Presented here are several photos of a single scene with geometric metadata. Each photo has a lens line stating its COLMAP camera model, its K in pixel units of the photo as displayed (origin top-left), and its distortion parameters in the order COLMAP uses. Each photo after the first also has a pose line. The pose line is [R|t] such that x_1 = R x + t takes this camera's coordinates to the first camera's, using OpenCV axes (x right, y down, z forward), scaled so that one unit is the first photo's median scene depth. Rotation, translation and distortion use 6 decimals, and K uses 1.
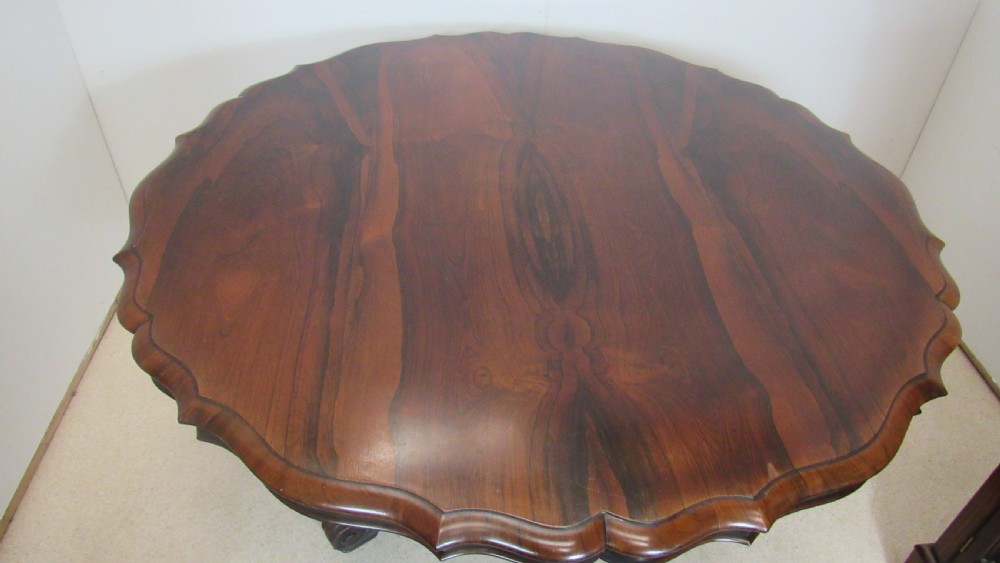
lens RADIAL K [[718.0, 0, 500.0], [0, 718.0, 281.5], [0, 0, 1]] dist [-0.025256, 0.006848]
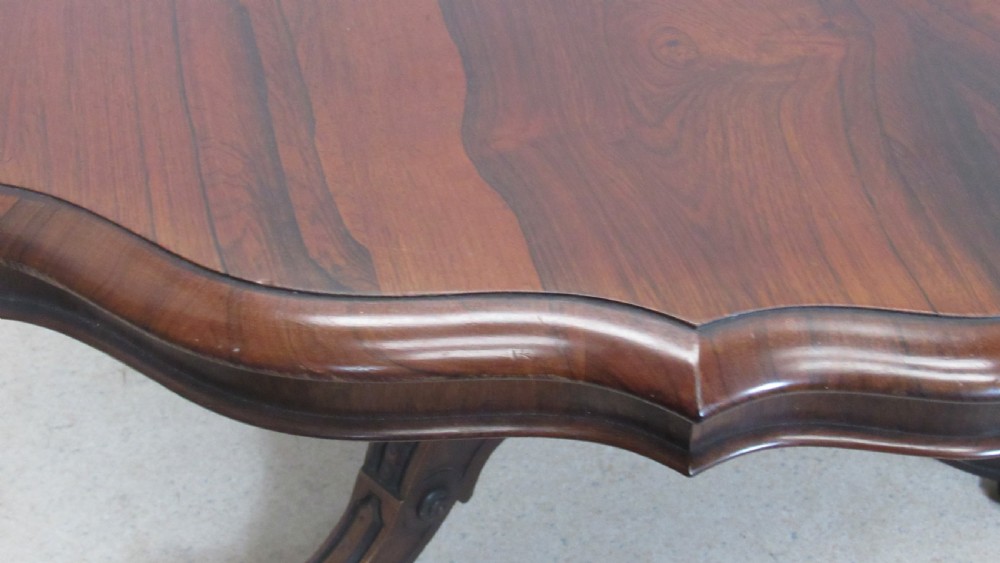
lens RADIAL K [[1570.5, 0, 500.0], [0, 1570.5, 281.5], [0, 0, 1]] dist [-0.092071, 0.076470]
pose [[0.985908, -0.143834, 0.085421, -0.186867], [0.142013, 0.989495, 0.027061, 0.201386], [-0.088416, -0.014549, 0.995977, 0.151782]]
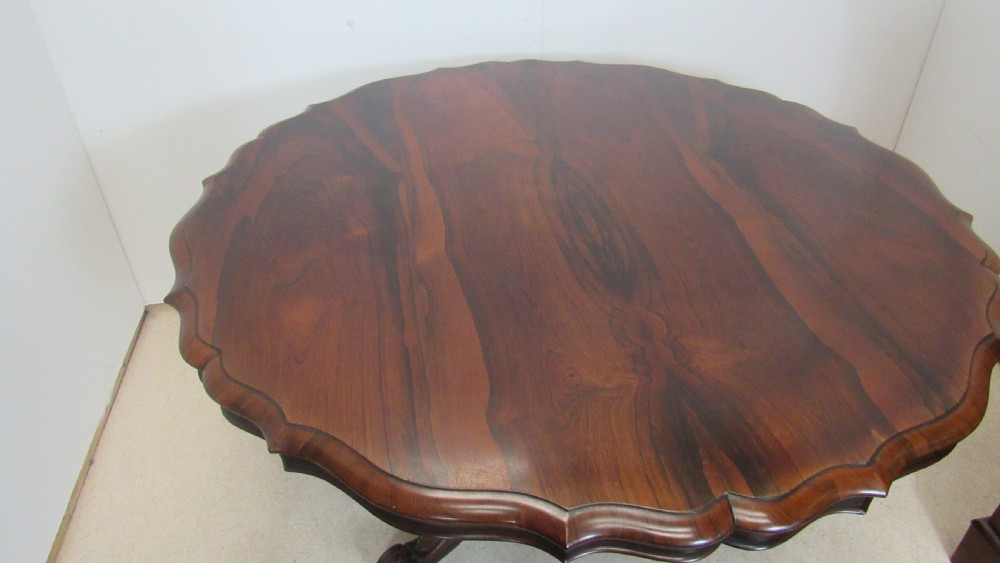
lens RADIAL K [[718.0, 0, 500.0], [0, 718.0, 281.5], [0, 0, 1]] dist [-0.025256, 0.006848]
pose [[0.994513, -0.089442, 0.054266, -0.149168], [0.092858, 0.993615, -0.064083, 0.051071], [-0.048188, 0.068770, 0.996468, 0.007721]]
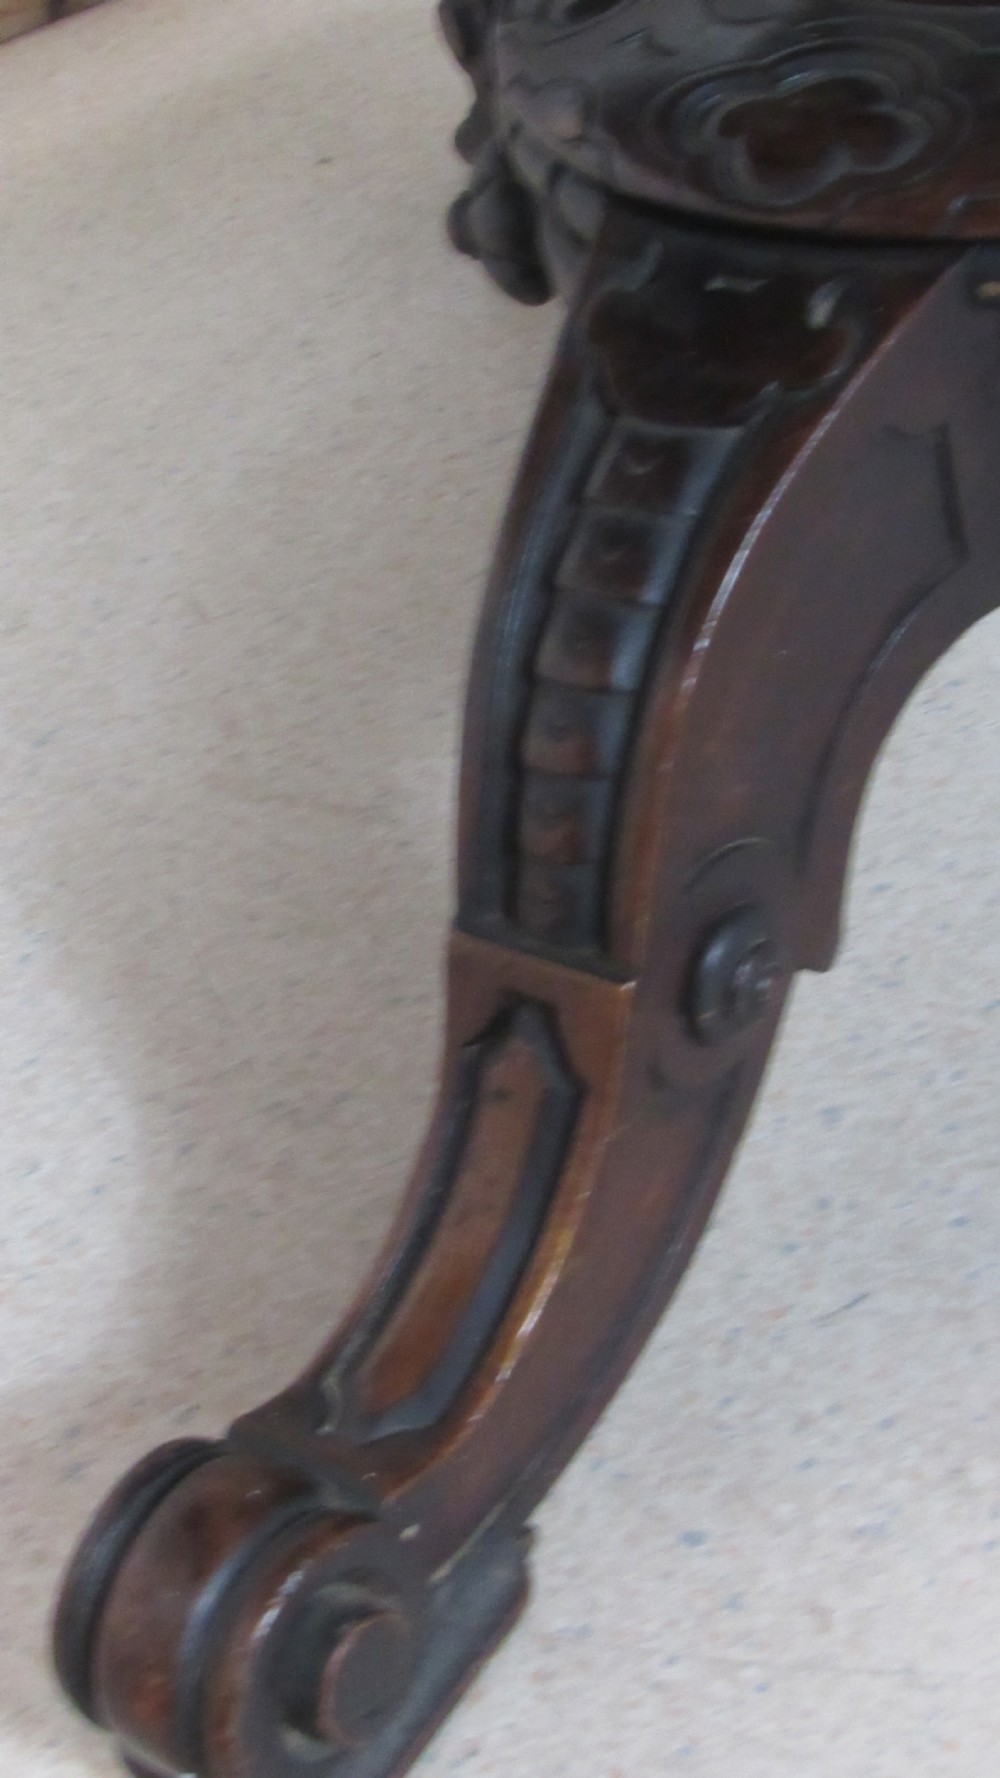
lens RADIAL K [[3068.8, 0, 500.0], [0, 3068.8, 889.0], [0, 0, 1]] dist [-0.123106, 0.023402]
pose [[0.910798, -0.404173, 0.084205, -0.261012], [0.405682, 0.914014, -0.000892, 0.378306], [-0.076604, 0.034973, 0.996448, 0.767412]]
